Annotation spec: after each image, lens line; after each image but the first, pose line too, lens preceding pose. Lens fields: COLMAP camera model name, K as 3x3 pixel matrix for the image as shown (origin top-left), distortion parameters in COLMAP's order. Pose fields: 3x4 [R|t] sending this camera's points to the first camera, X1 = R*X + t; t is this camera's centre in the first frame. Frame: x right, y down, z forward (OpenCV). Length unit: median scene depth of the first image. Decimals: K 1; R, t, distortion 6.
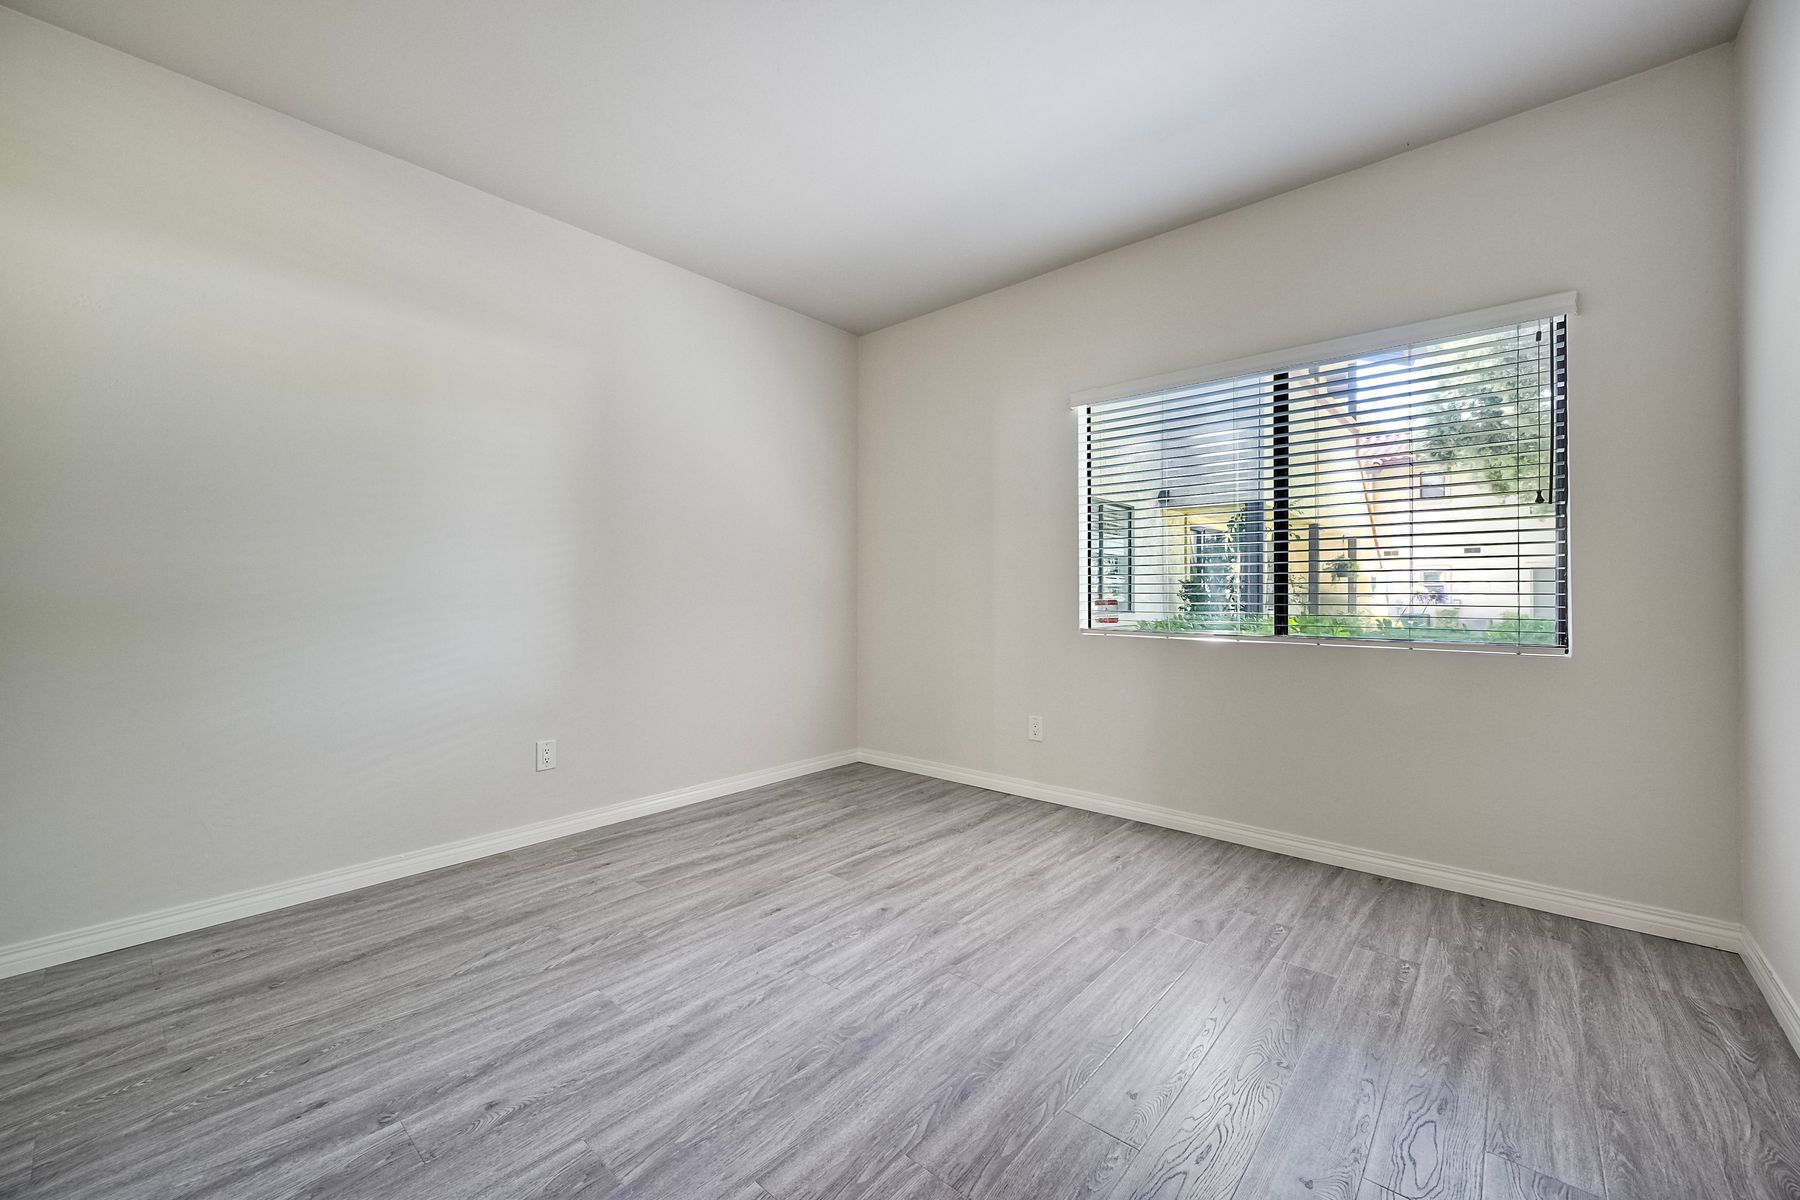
lens RADIAL K [[702.7, 0, 905.1], [0, 702.7, 599.6], [0, 0, 1]] dist [0.001244, -0.000222]
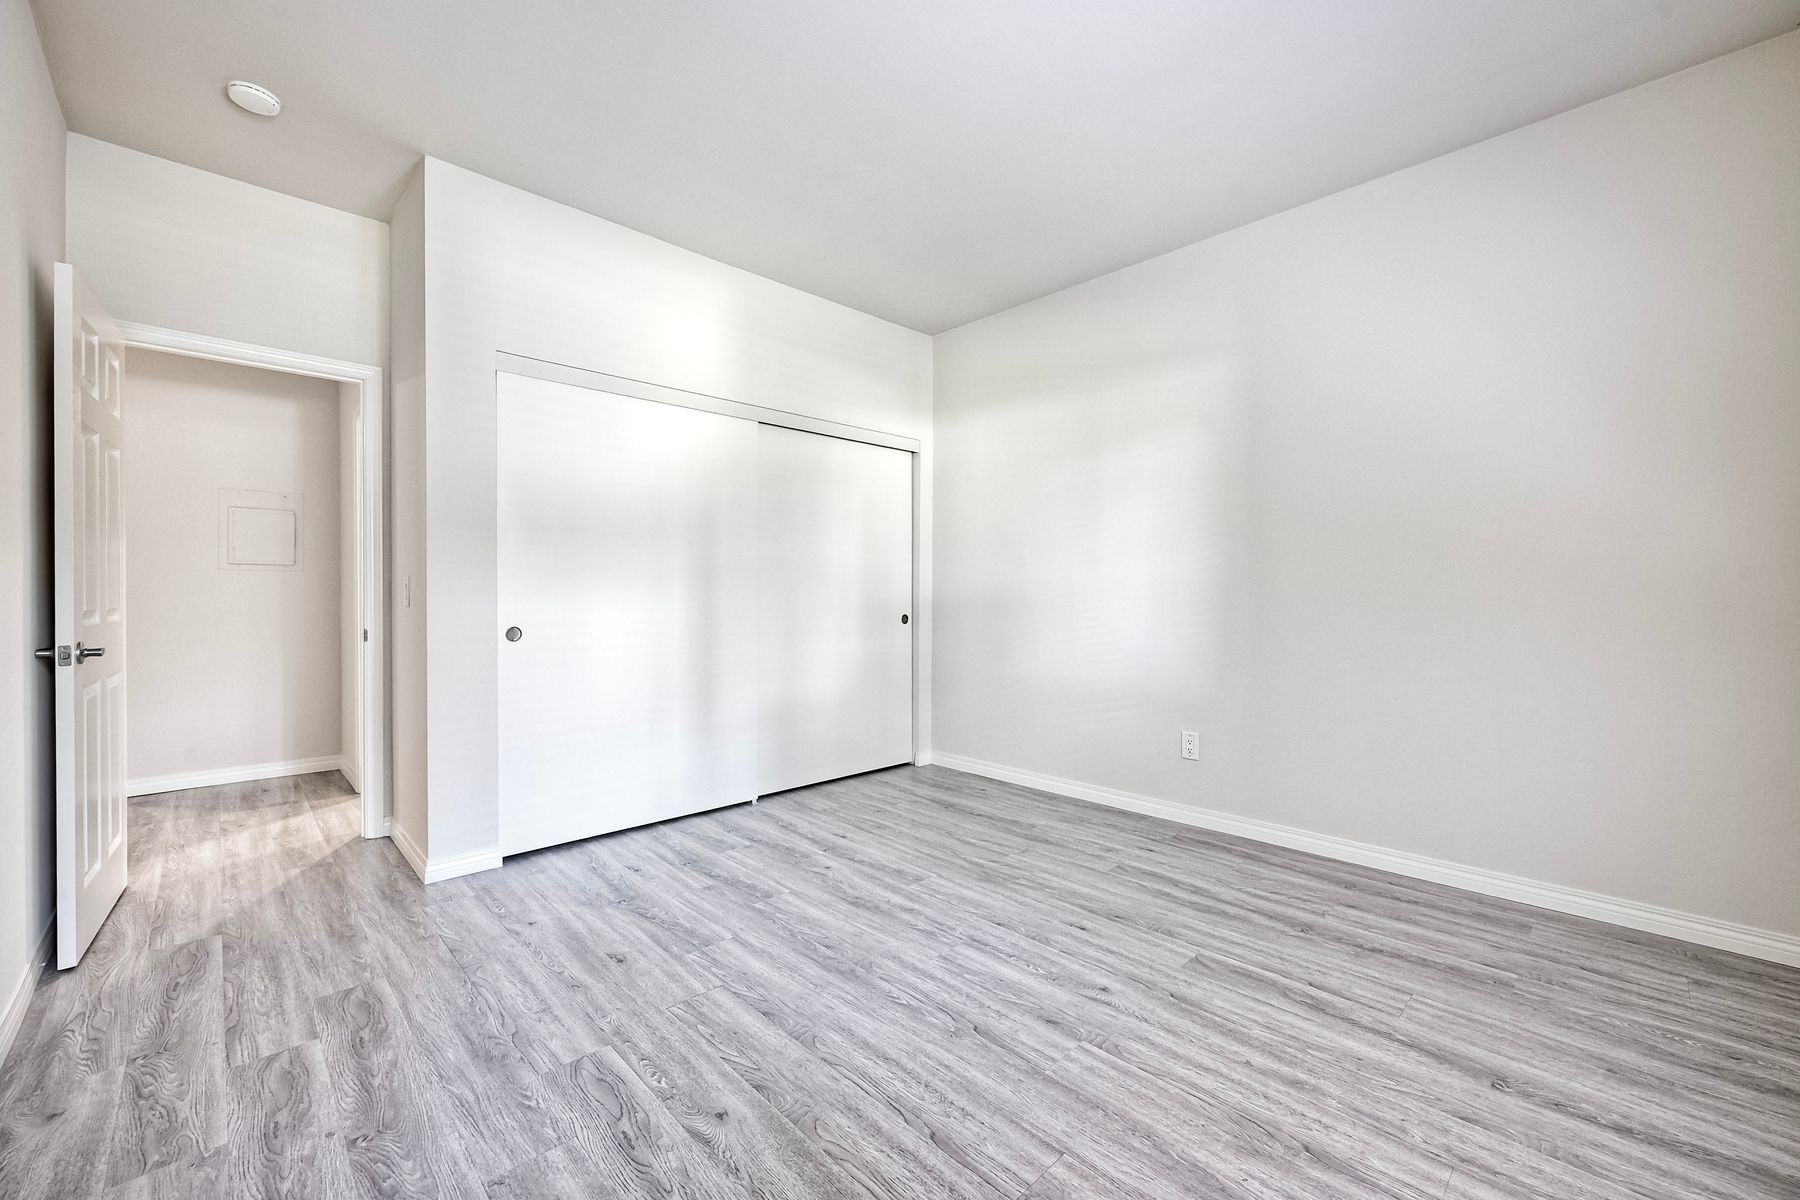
lens RADIAL K [[708.4, 0, 900.0], [0, 708.4, 600.0], [0, 0, 1]] dist [0.000797, -0.000047]
pose [[-0.076173, 0.008358, -0.997060, 0.710316], [-0.010100, 0.999907, 0.009153, -0.012010], [0.997043, 0.010768, -0.076082, 0.729803]]
